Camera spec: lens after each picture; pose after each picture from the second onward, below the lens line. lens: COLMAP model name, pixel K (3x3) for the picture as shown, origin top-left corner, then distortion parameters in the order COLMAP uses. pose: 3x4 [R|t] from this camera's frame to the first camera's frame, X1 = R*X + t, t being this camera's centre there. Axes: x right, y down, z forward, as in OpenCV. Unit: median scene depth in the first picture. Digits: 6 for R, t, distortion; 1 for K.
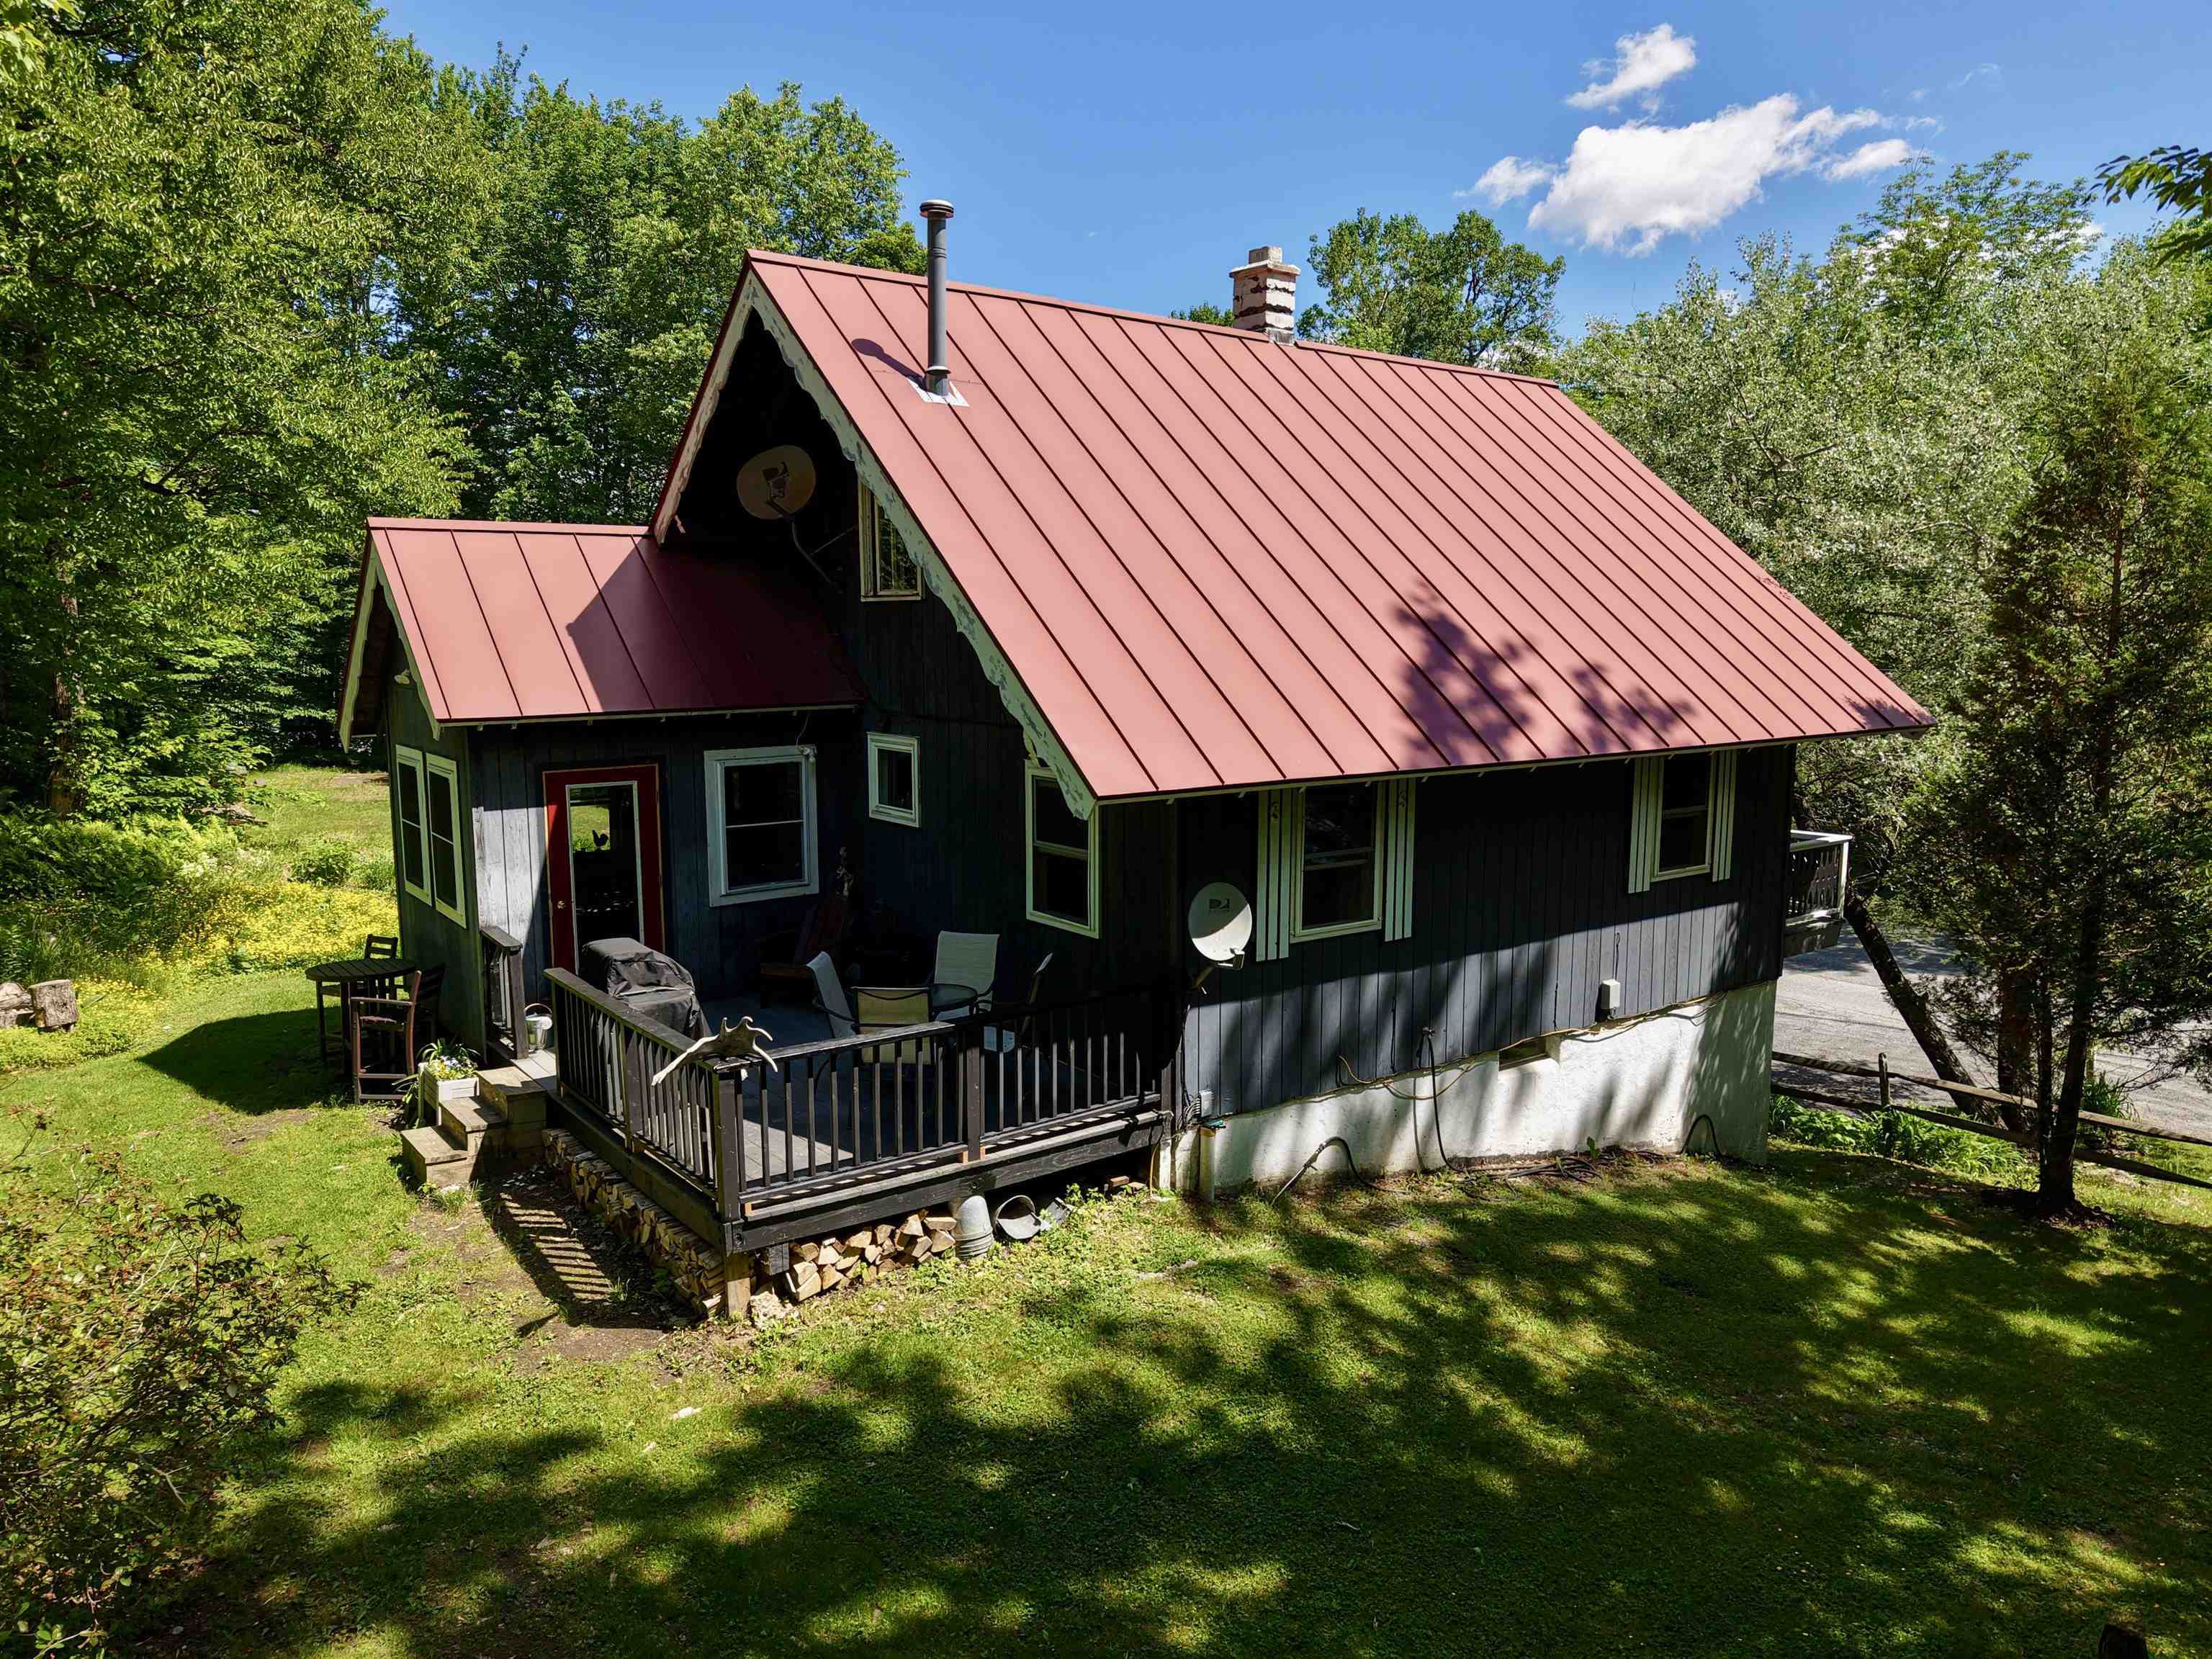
lens RADIAL K [[1559.2, 0, 1104.8], [0, 1559.2, 827.5], [0, 0, 1]] dist [0.024766, -0.018768]
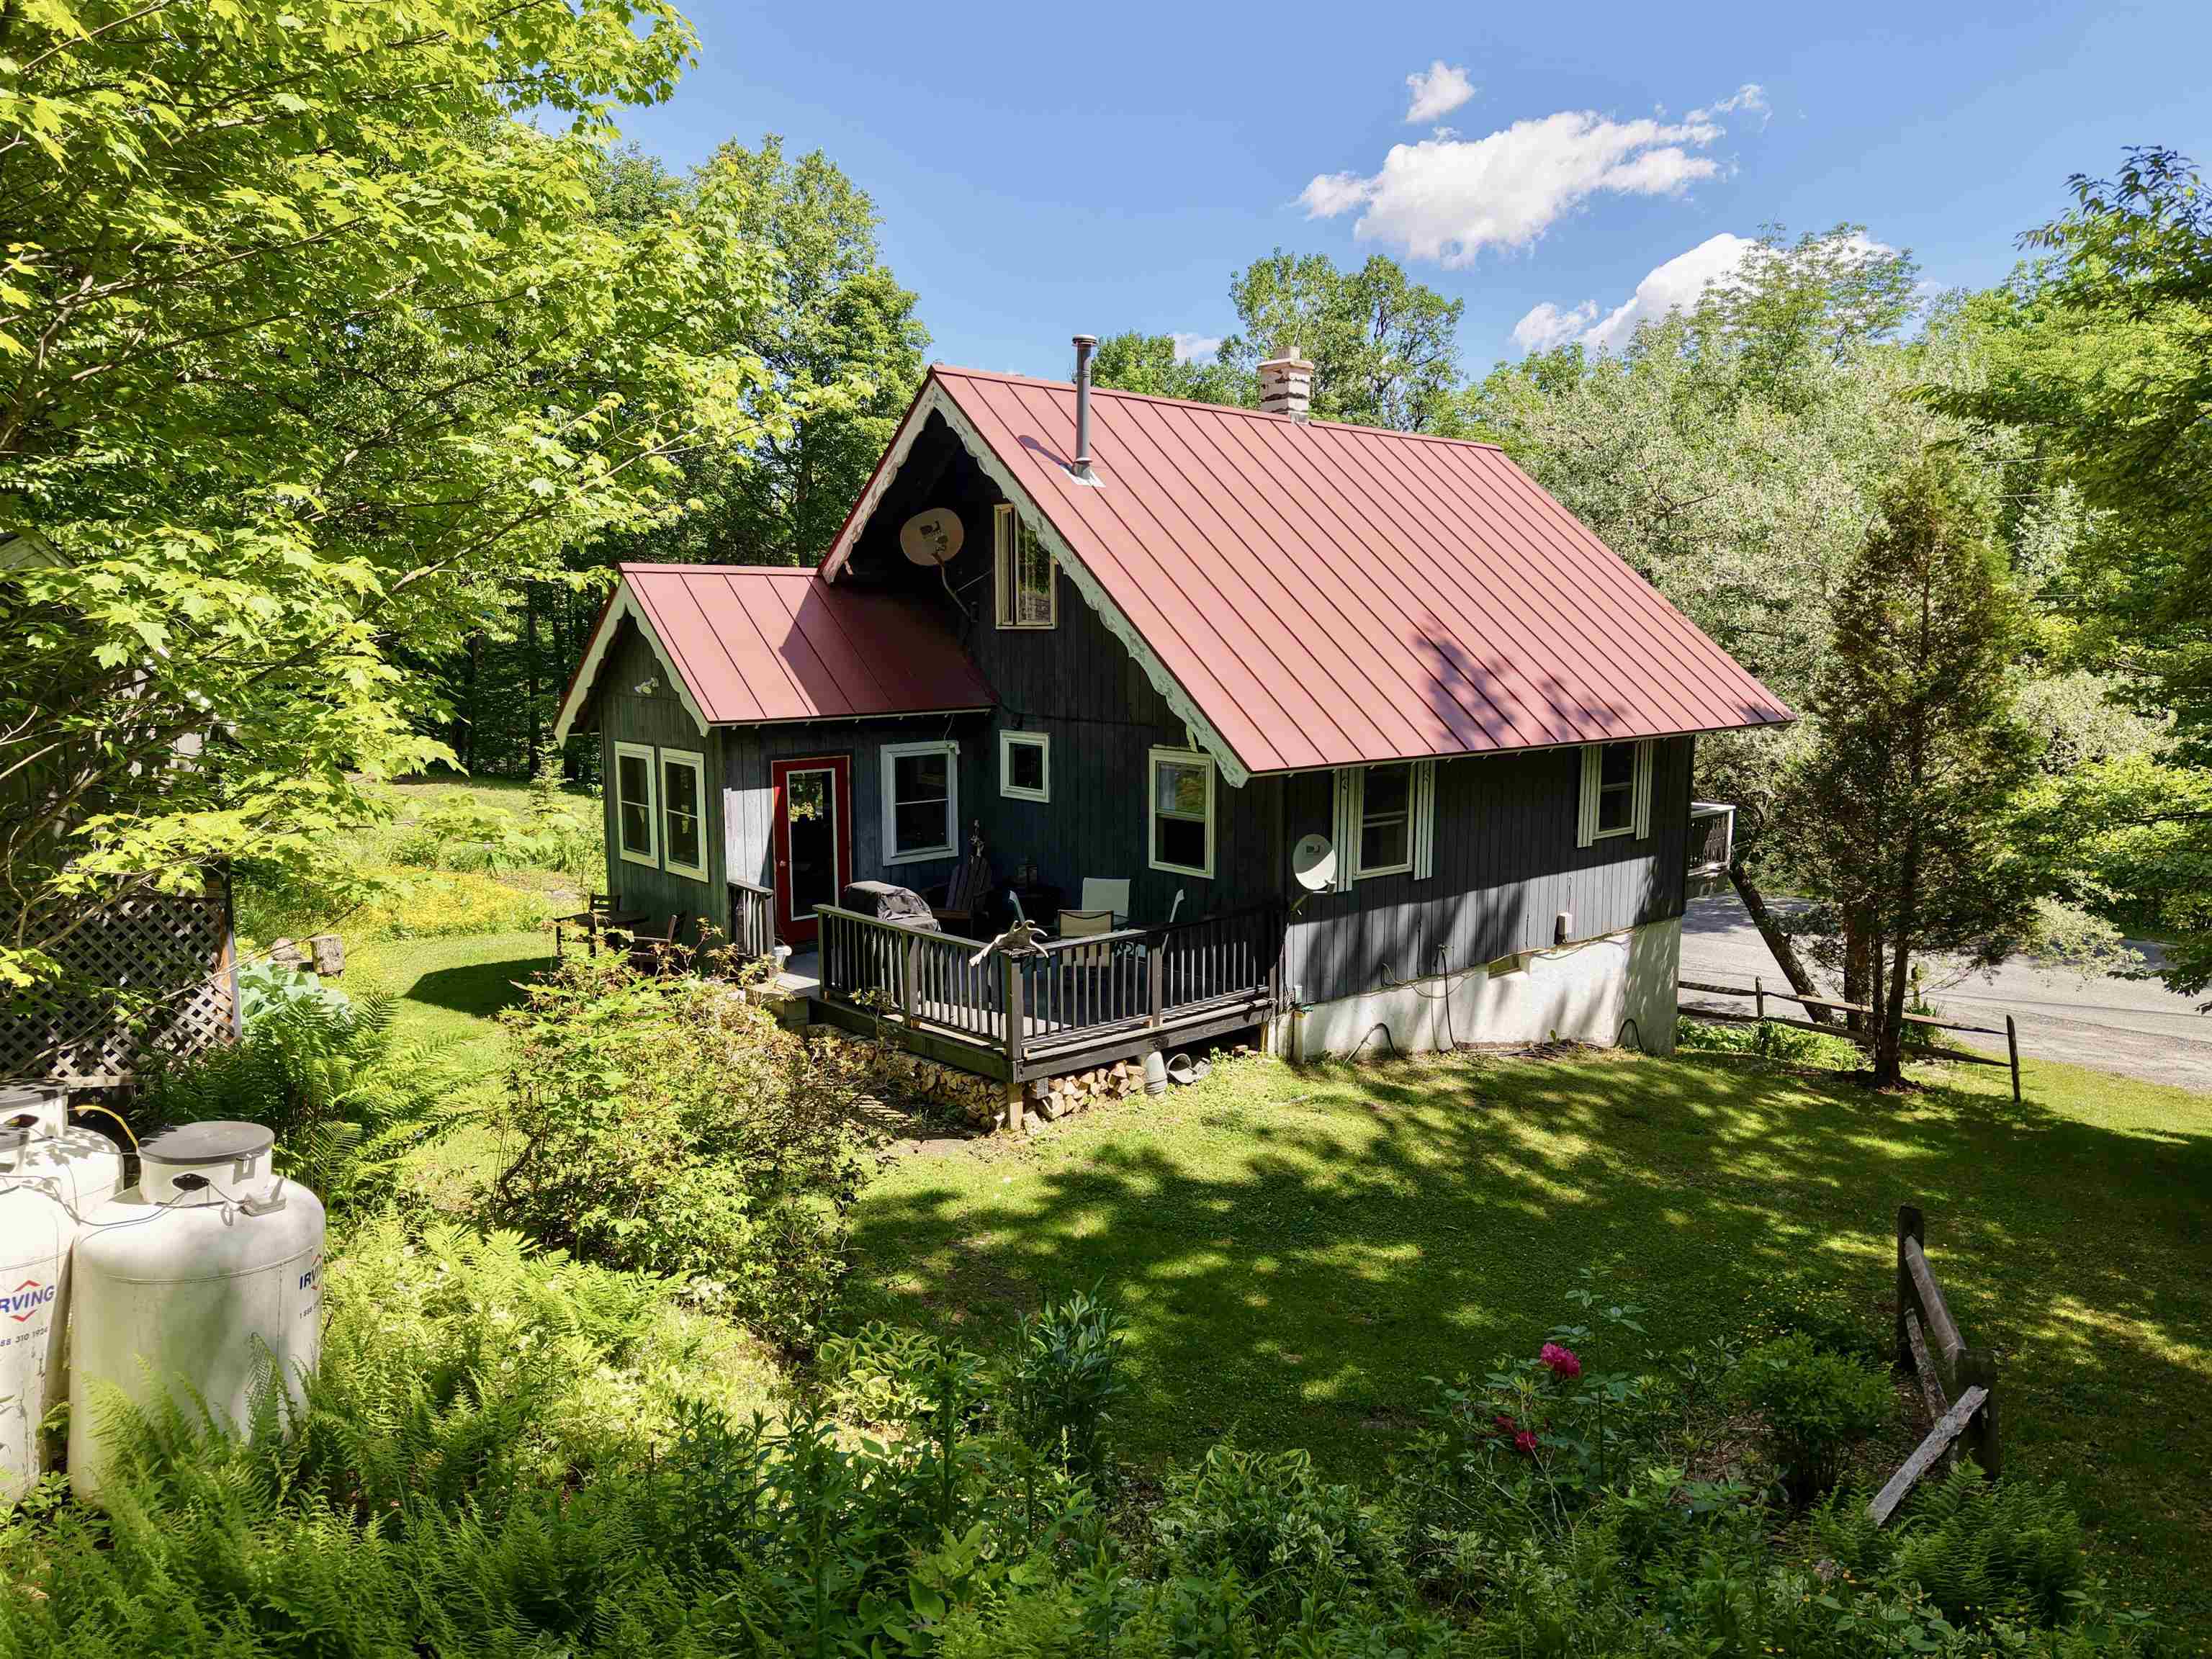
lens RADIAL K [[1559.2, 0, 1108.4], [0, 1559.2, 829.9], [0, 0, 1]] dist [0.024766, -0.018768]
pose [[0.996909, -0.009837, 0.077952, -0.179821], [0.009711, 0.999951, 0.002000, 0.021934], [-0.077968, -0.001237, 0.996955, -0.319050]]
